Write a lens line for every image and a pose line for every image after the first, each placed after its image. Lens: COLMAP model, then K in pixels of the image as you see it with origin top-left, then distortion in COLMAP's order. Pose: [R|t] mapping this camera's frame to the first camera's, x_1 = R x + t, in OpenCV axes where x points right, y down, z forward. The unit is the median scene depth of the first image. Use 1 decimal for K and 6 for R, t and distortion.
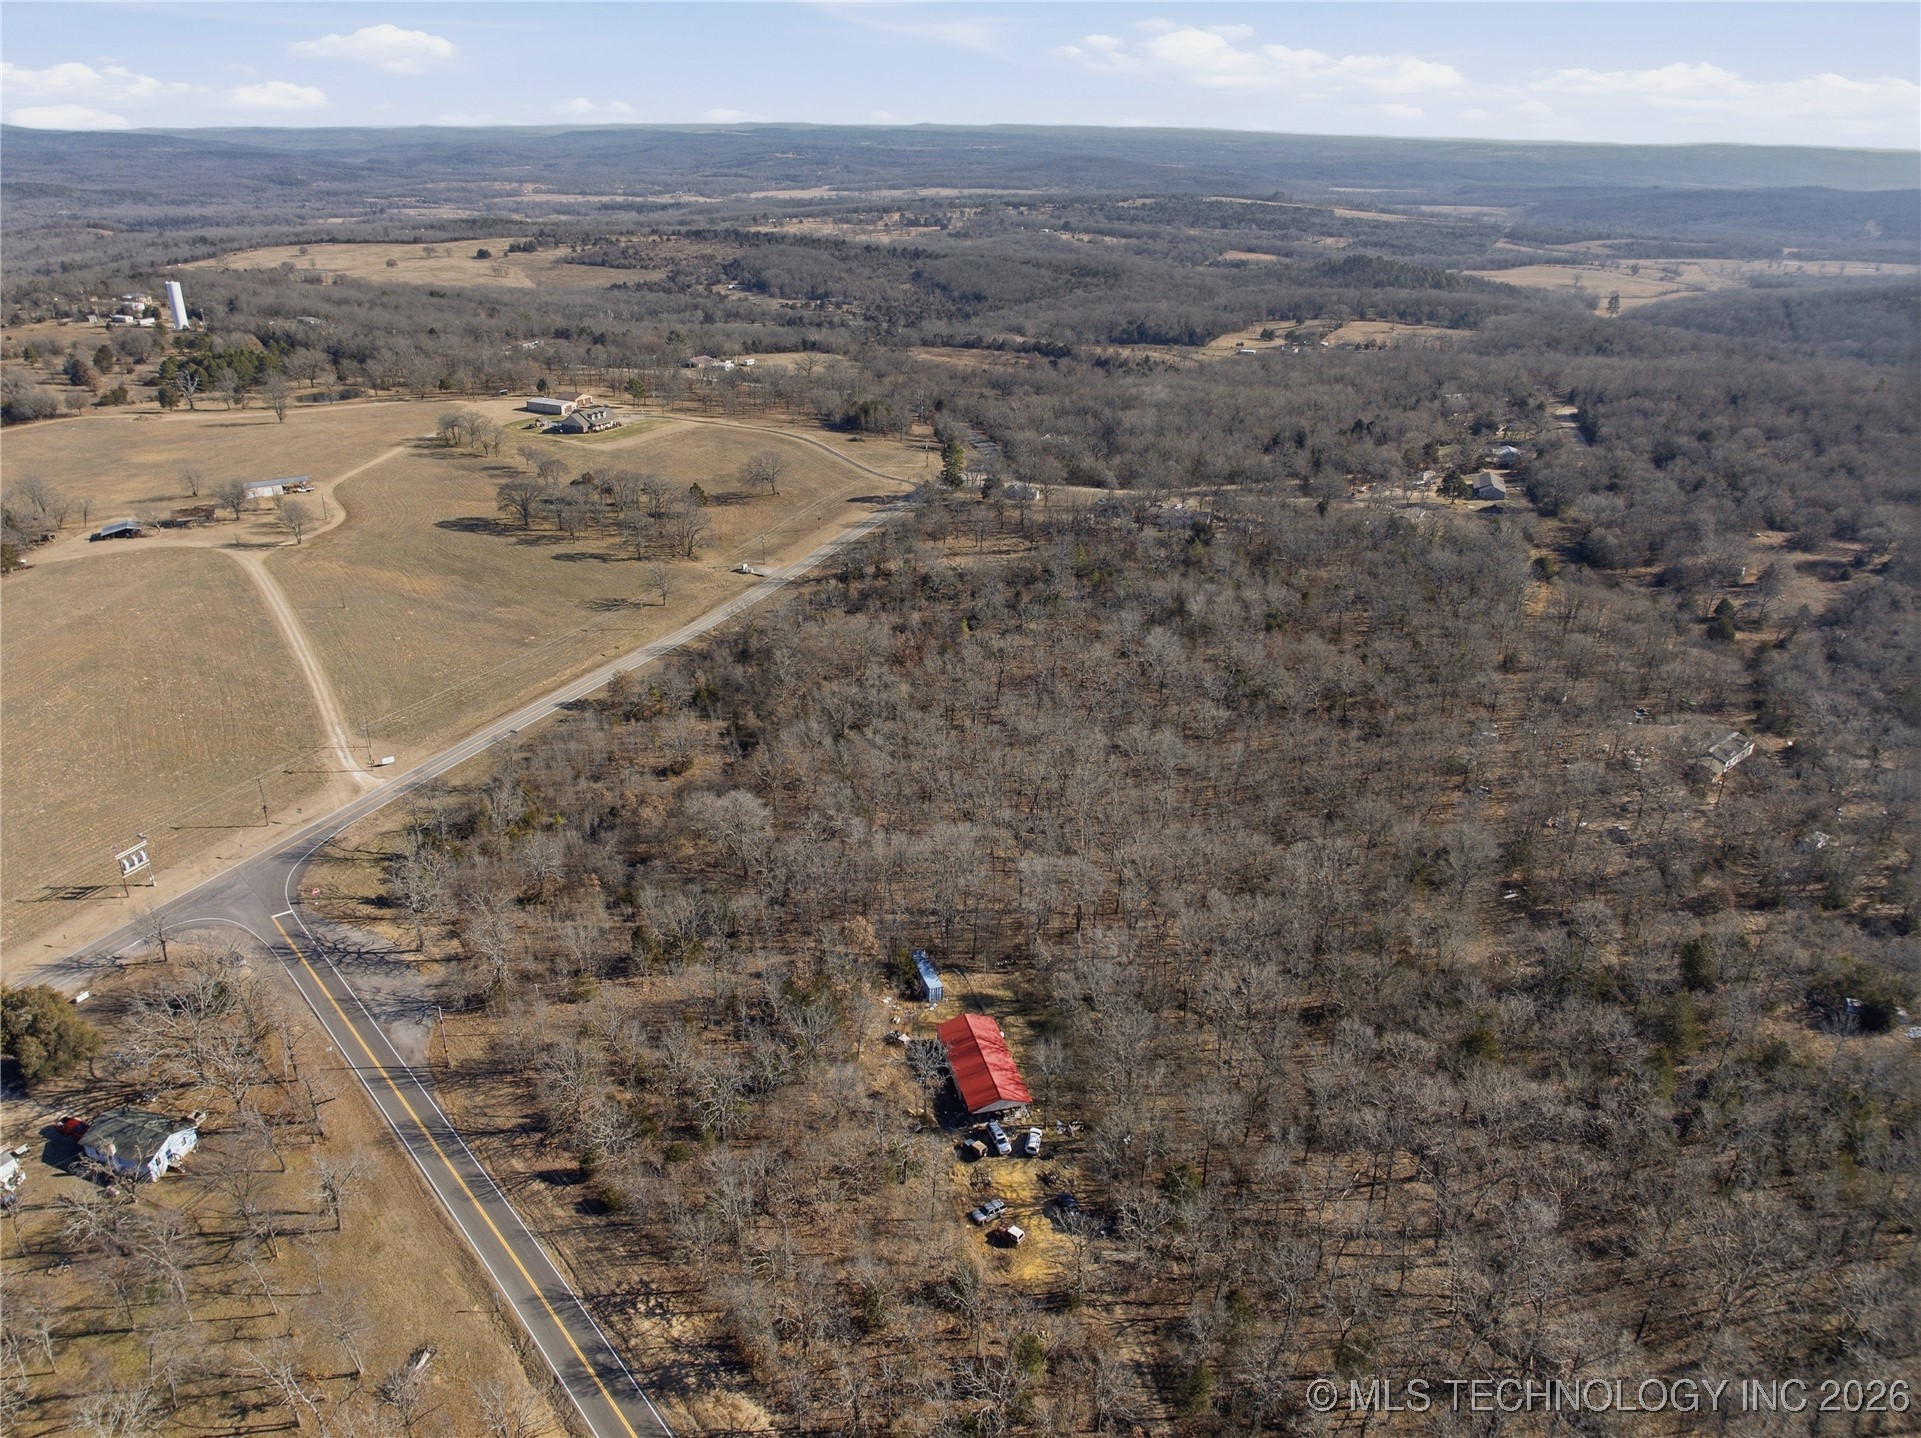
lens RADIAL K [[1340.3, 0, 960.5], [0, 1340.3, 719.0], [0, 0, 1]] dist [-0.035557, -0.001733]
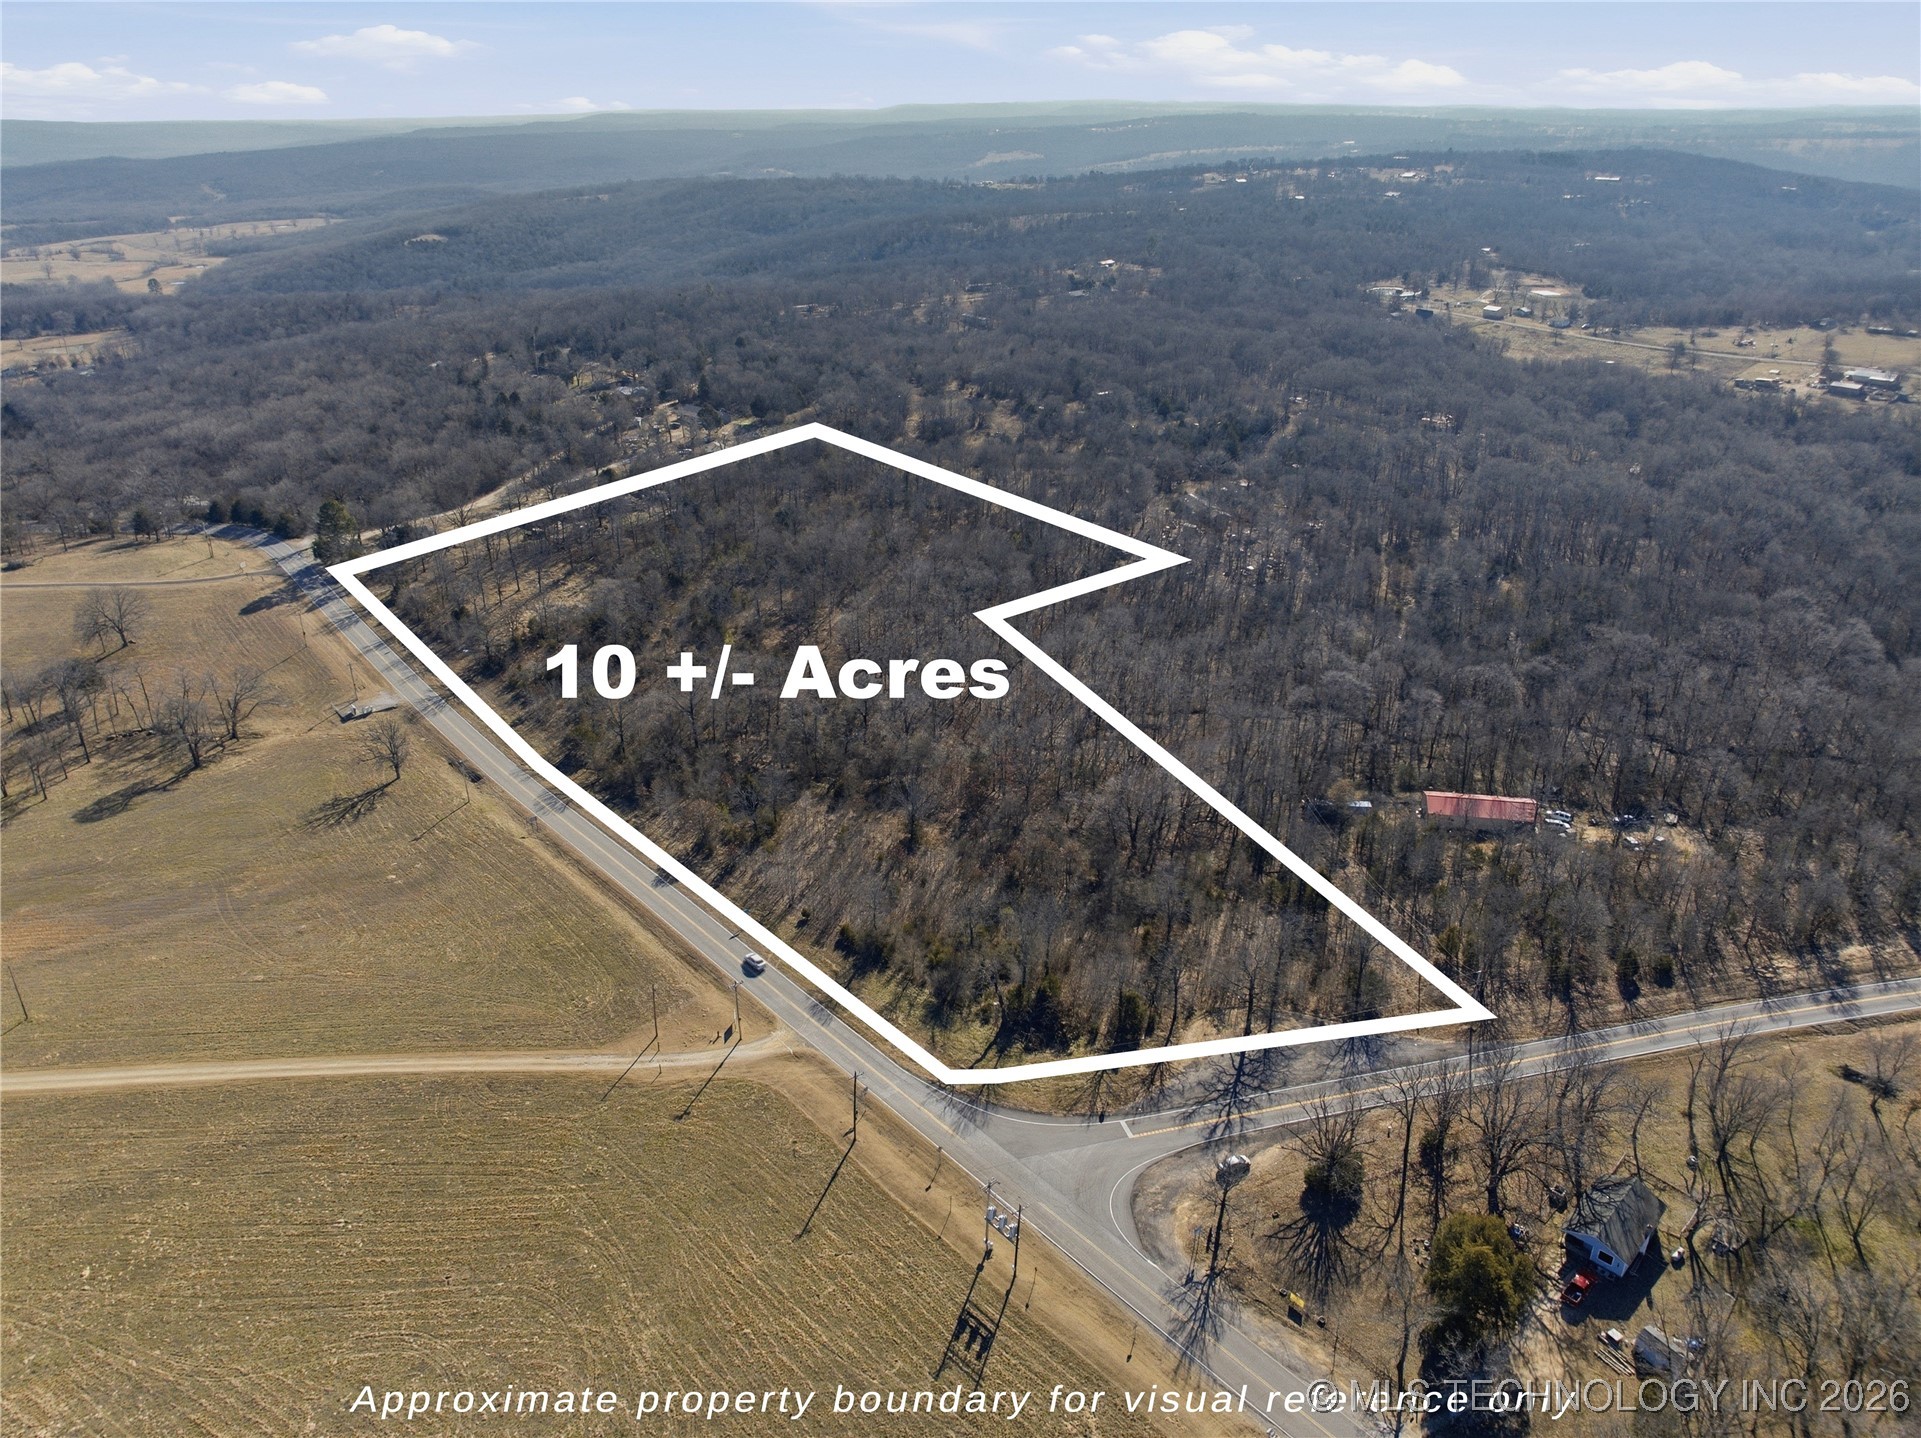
lens RADIAL K [[1340.3, 0, 960.5], [0, 1340.3, 719.0], [0, 0, 1]] dist [-0.035557, -0.001733]
pose [[0.428348, -0.389398, 0.815406, -0.201887], [0.374289, 0.897791, 0.232120, -0.050677], [-0.822451, 0.205769, 0.530315, 0.118458]]
